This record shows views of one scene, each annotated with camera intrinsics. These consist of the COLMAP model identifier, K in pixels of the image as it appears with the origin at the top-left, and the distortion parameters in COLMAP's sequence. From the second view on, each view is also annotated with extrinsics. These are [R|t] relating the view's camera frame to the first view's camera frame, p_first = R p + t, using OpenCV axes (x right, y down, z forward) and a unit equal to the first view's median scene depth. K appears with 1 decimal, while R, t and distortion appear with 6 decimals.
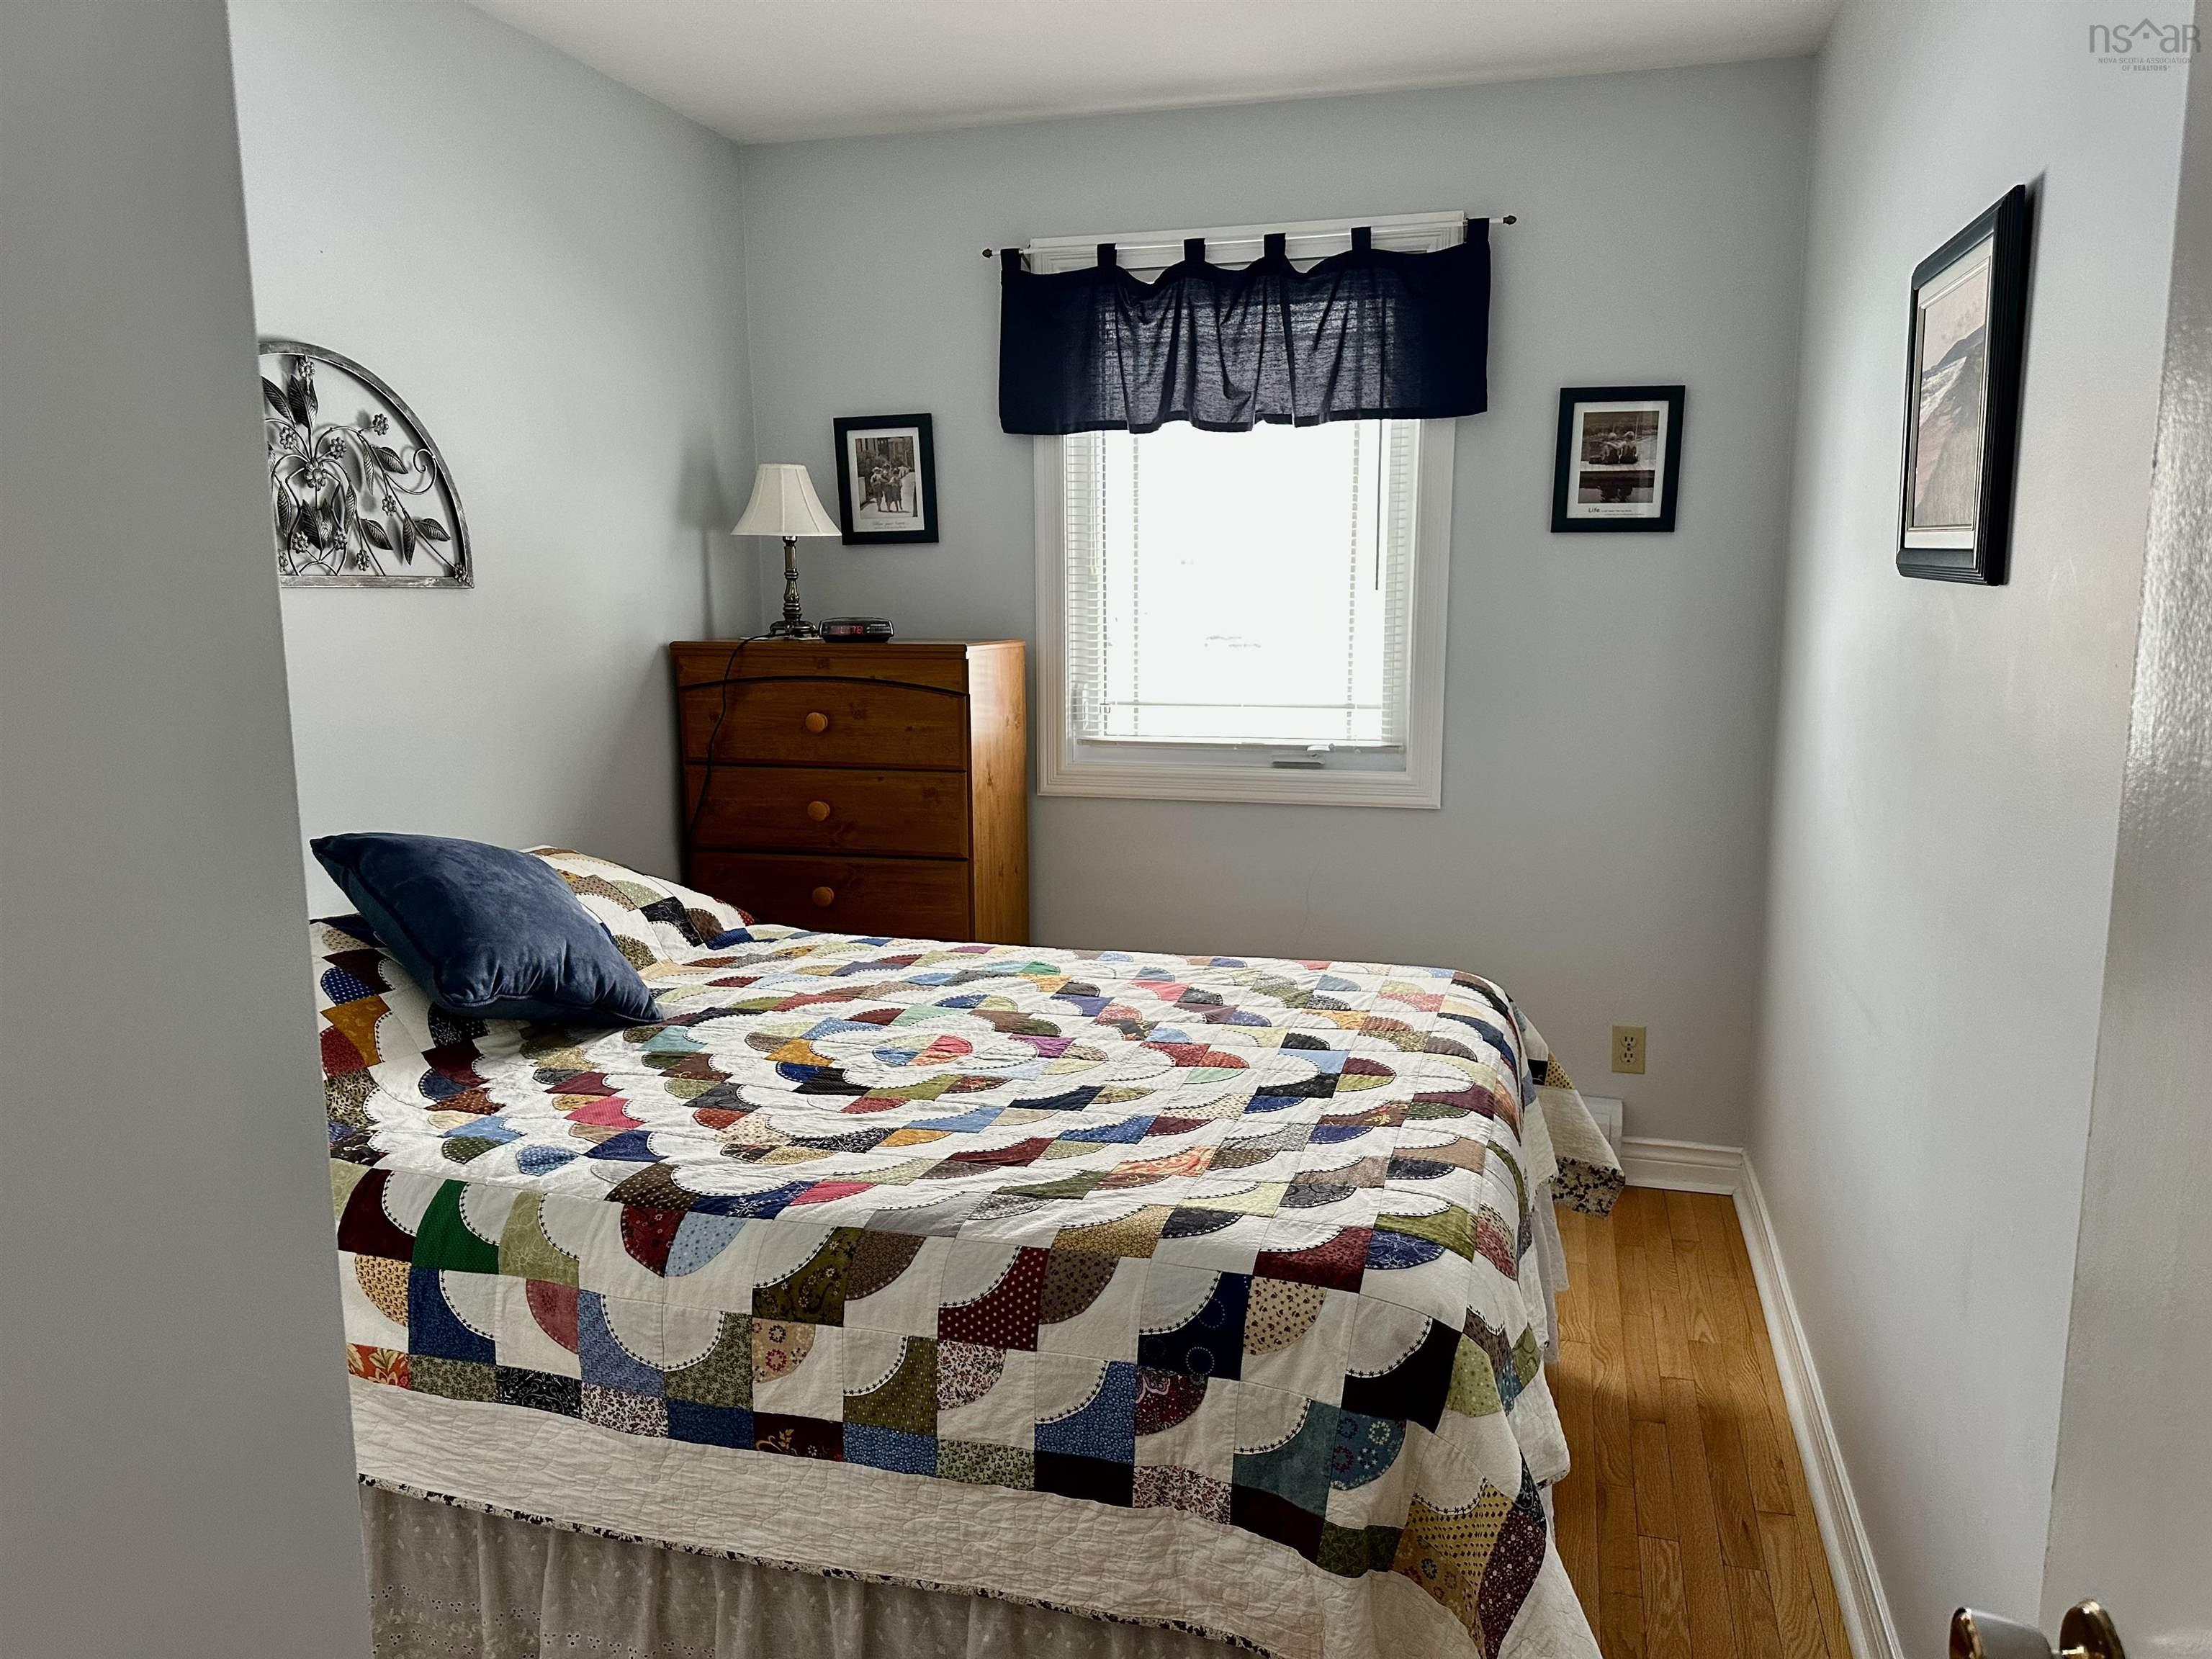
lens RADIAL K [[1544.9, 0, 1109.9], [0, 1544.9, 827.9], [0, 0, 1]] dist [0.082163, -0.102868]
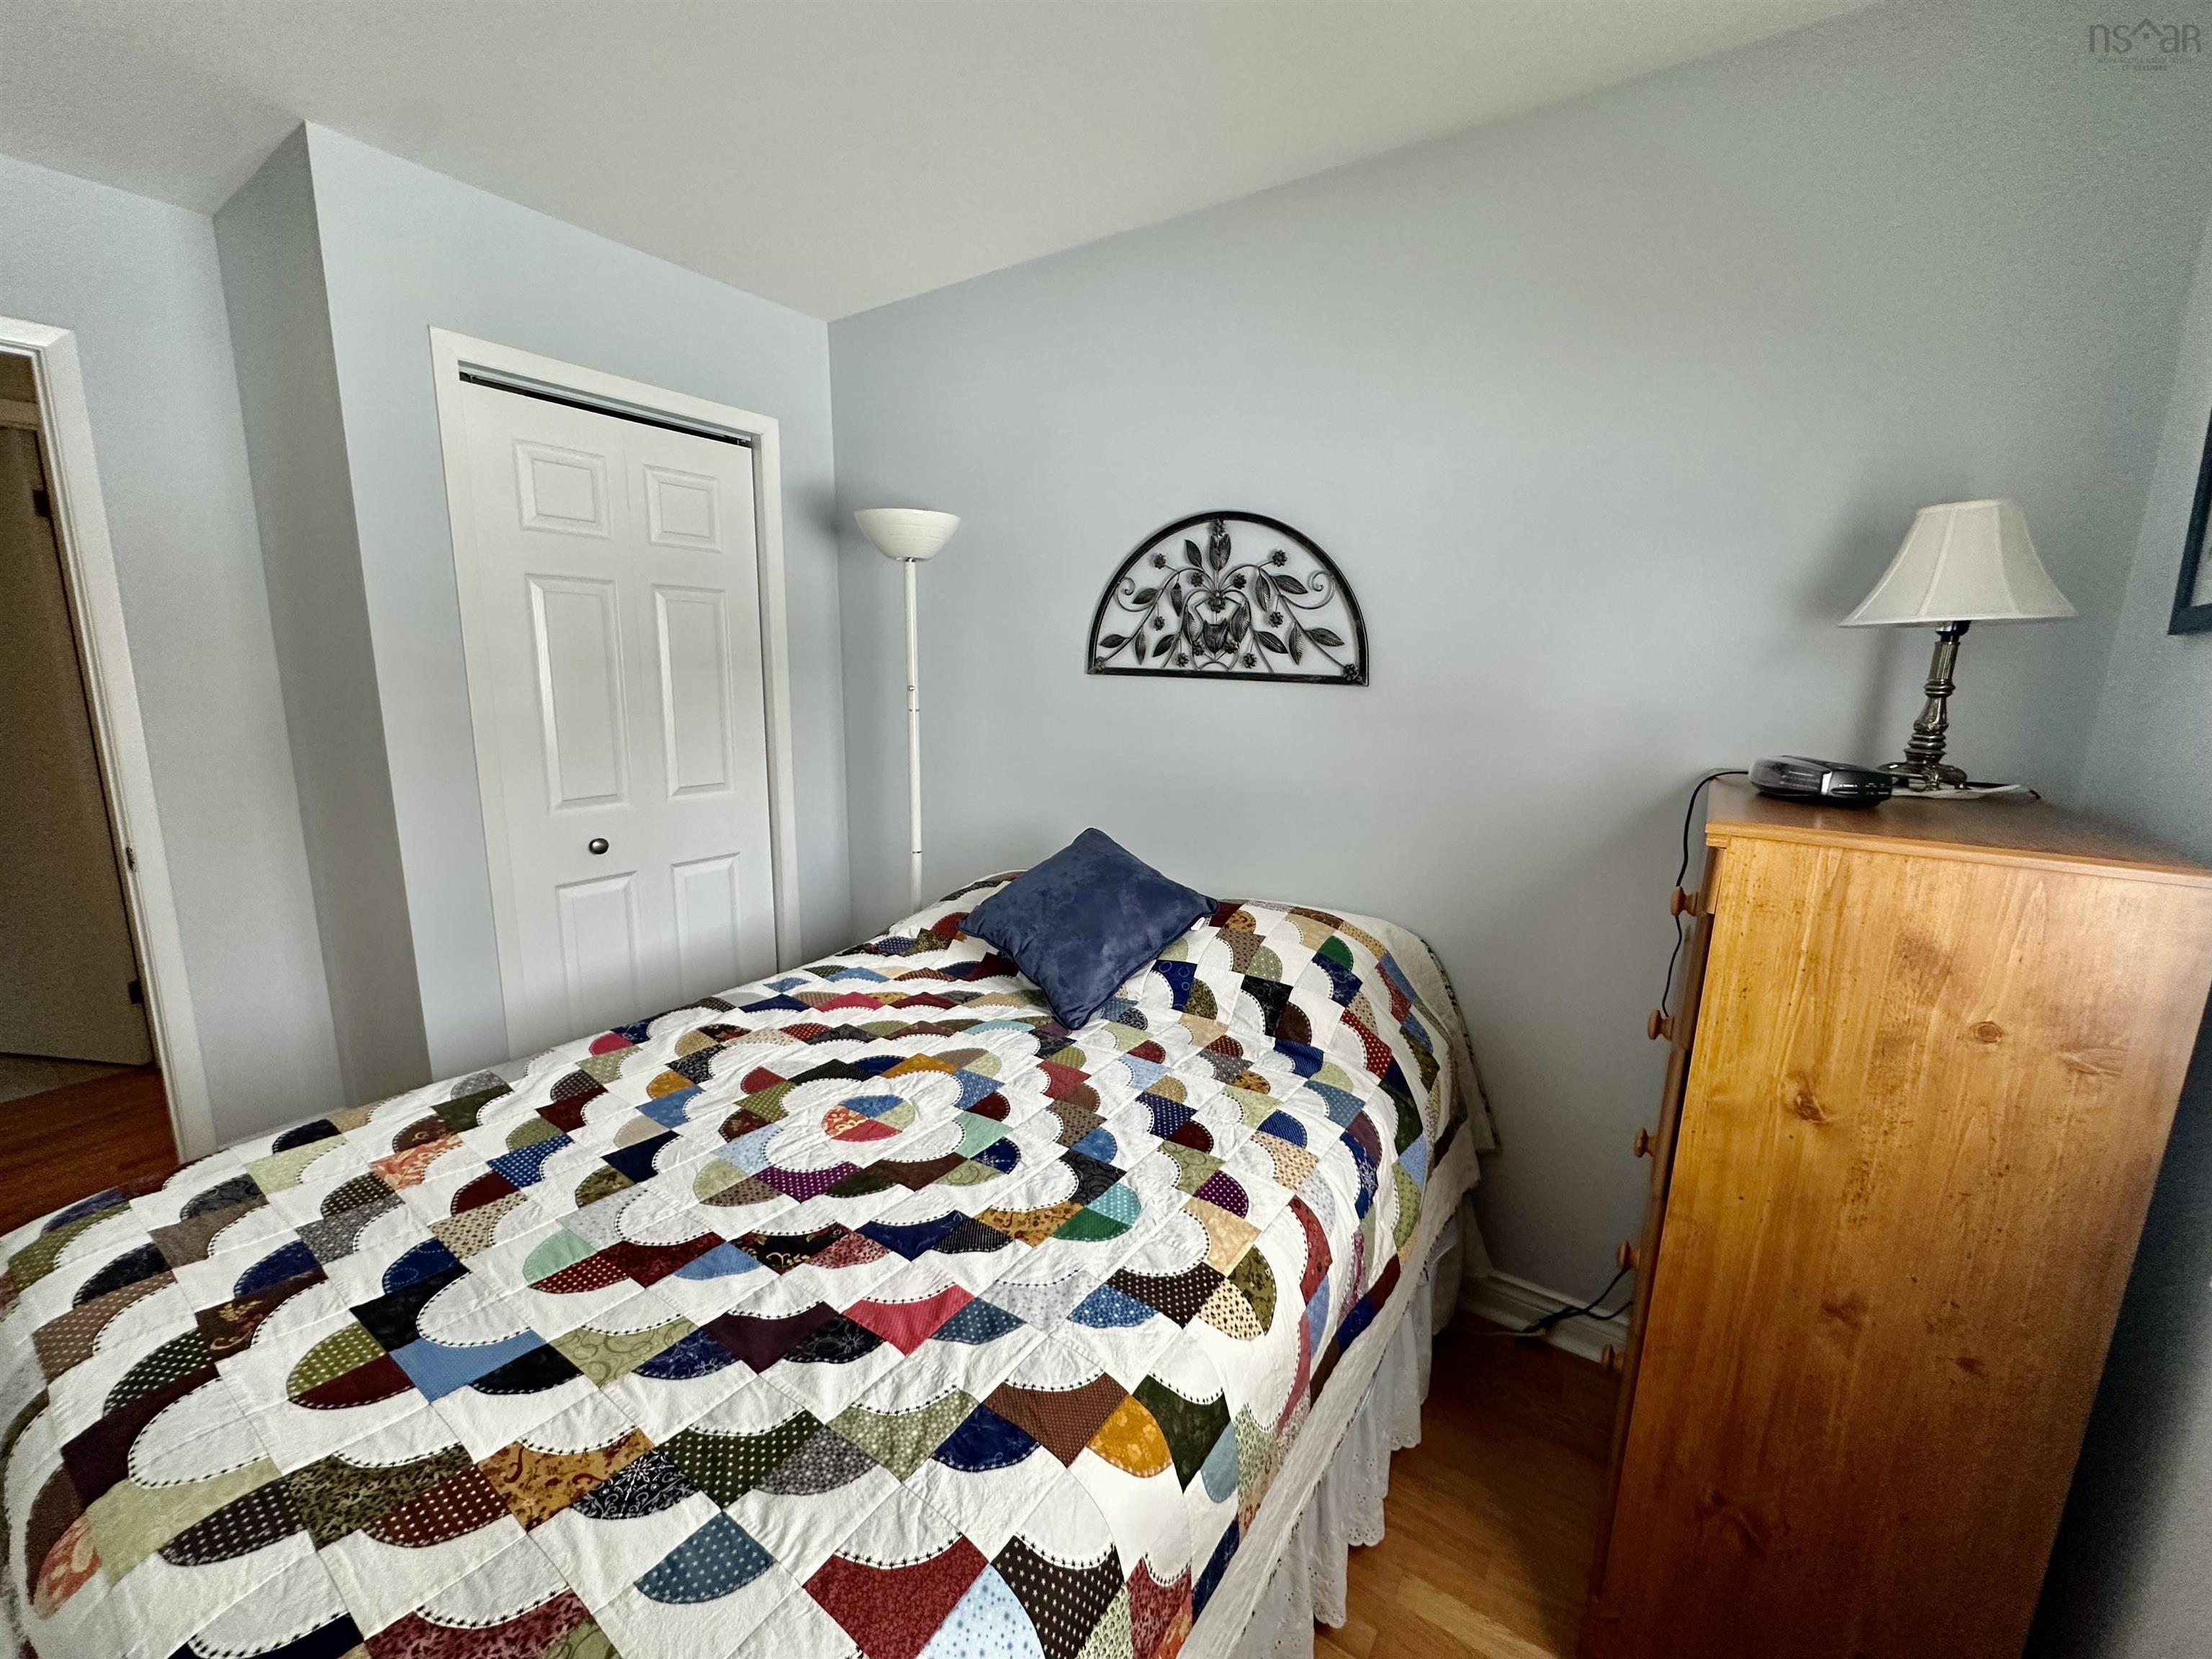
lens RADIAL K [[882.1, 0, 1111.7], [0, 882.1, 834.3], [0, 0, 1]] dist [-0.002787, -0.000082]
pose [[-0.315906, 0.183025, -0.930970, 0.352920], [-0.169578, 0.954526, 0.245199, -0.217468], [0.933513, 0.235332, -0.270503, 1.264523]]
